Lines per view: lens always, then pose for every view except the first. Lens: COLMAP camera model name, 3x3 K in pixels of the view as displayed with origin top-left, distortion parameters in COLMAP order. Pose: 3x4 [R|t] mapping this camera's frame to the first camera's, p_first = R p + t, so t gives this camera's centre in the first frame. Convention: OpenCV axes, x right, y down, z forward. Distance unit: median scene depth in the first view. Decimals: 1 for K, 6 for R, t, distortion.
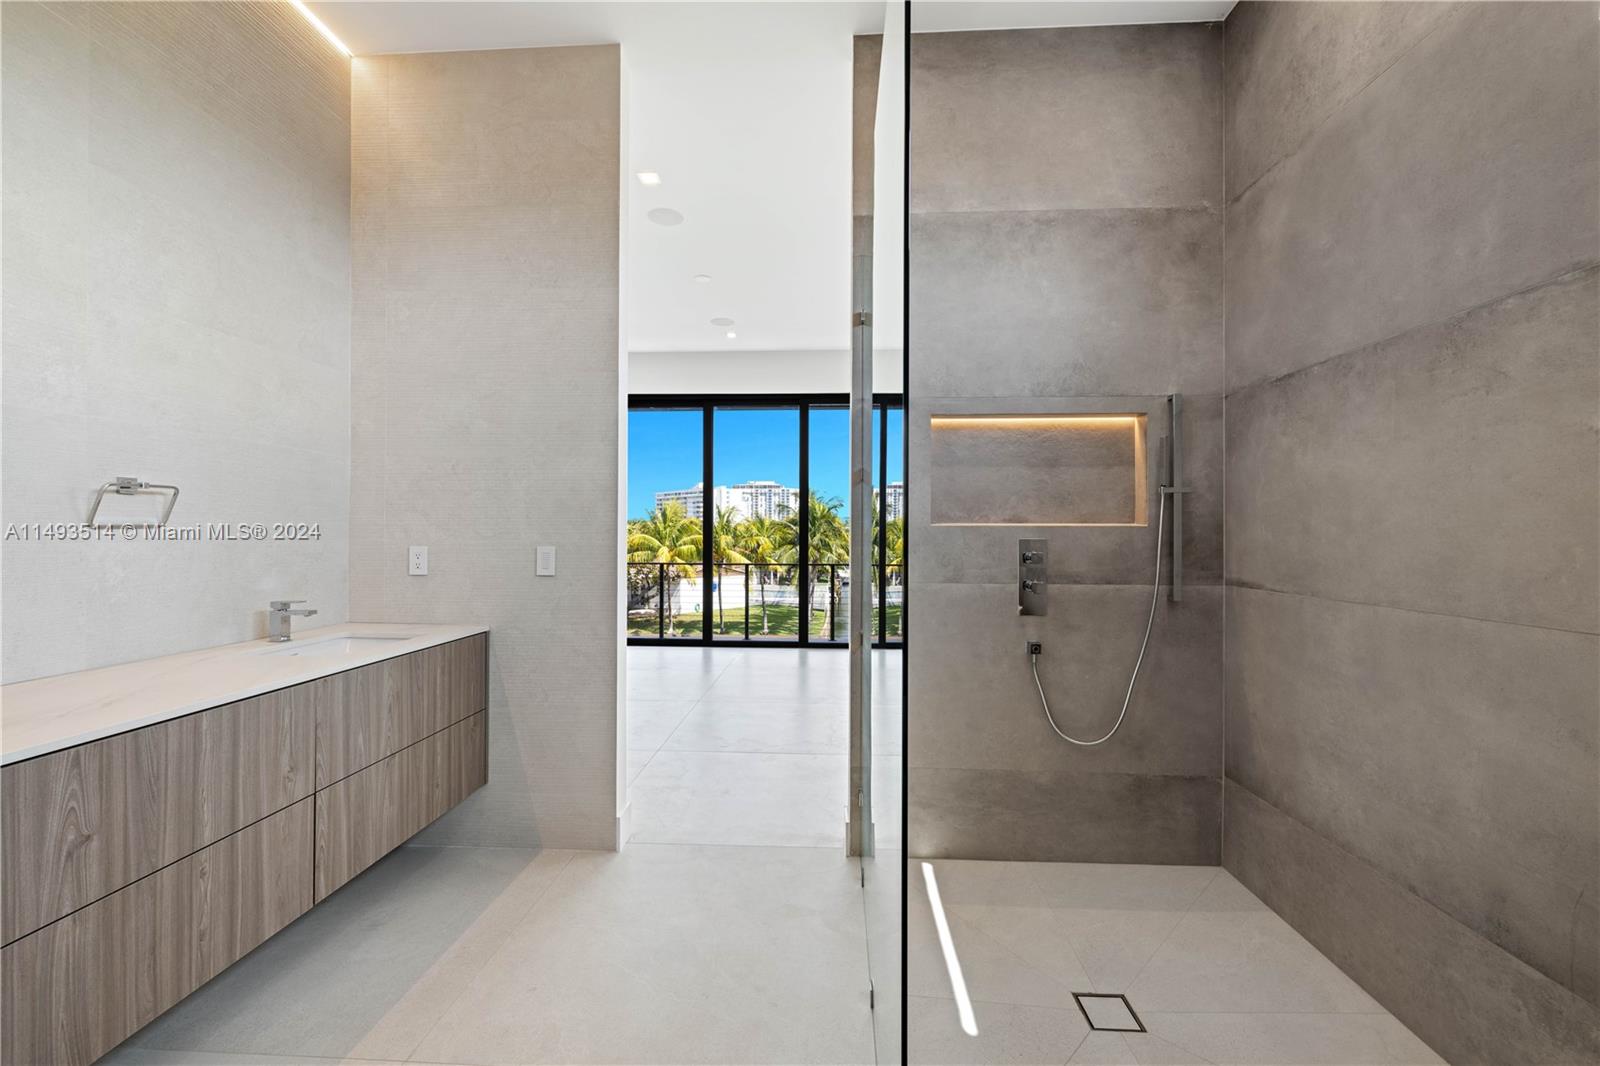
lens RADIAL K [[683.7, 0, 800.0], [0, 683.7, 533.0], [0, 0, 1]] dist [0.031763, -0.000022]
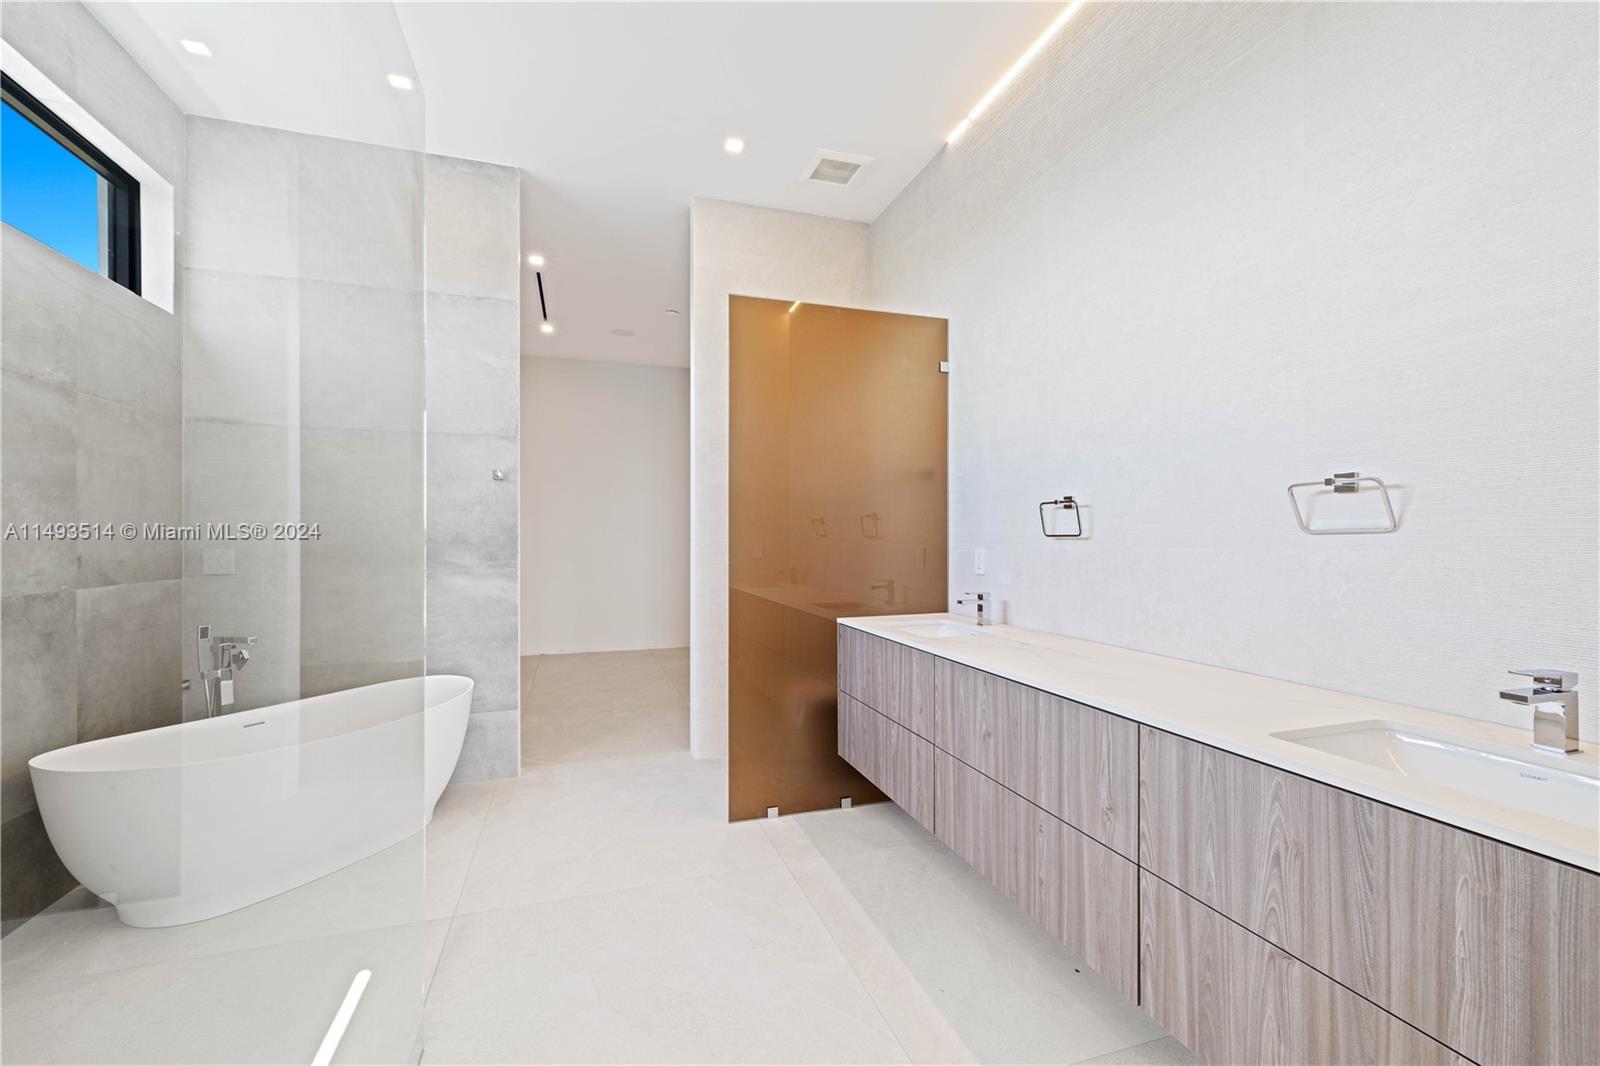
lens RADIAL K [[676.5, 0, 800.0], [0, 676.5, 533.0], [0, 0, 1]] dist [-0.001019, -0.000190]
pose [[-0.931088, -0.002196, -0.364788, -0.057147], [-0.000010, 0.999982, -0.005995, -0.001532], [0.364795, -0.005578, -0.931071, 1.668848]]
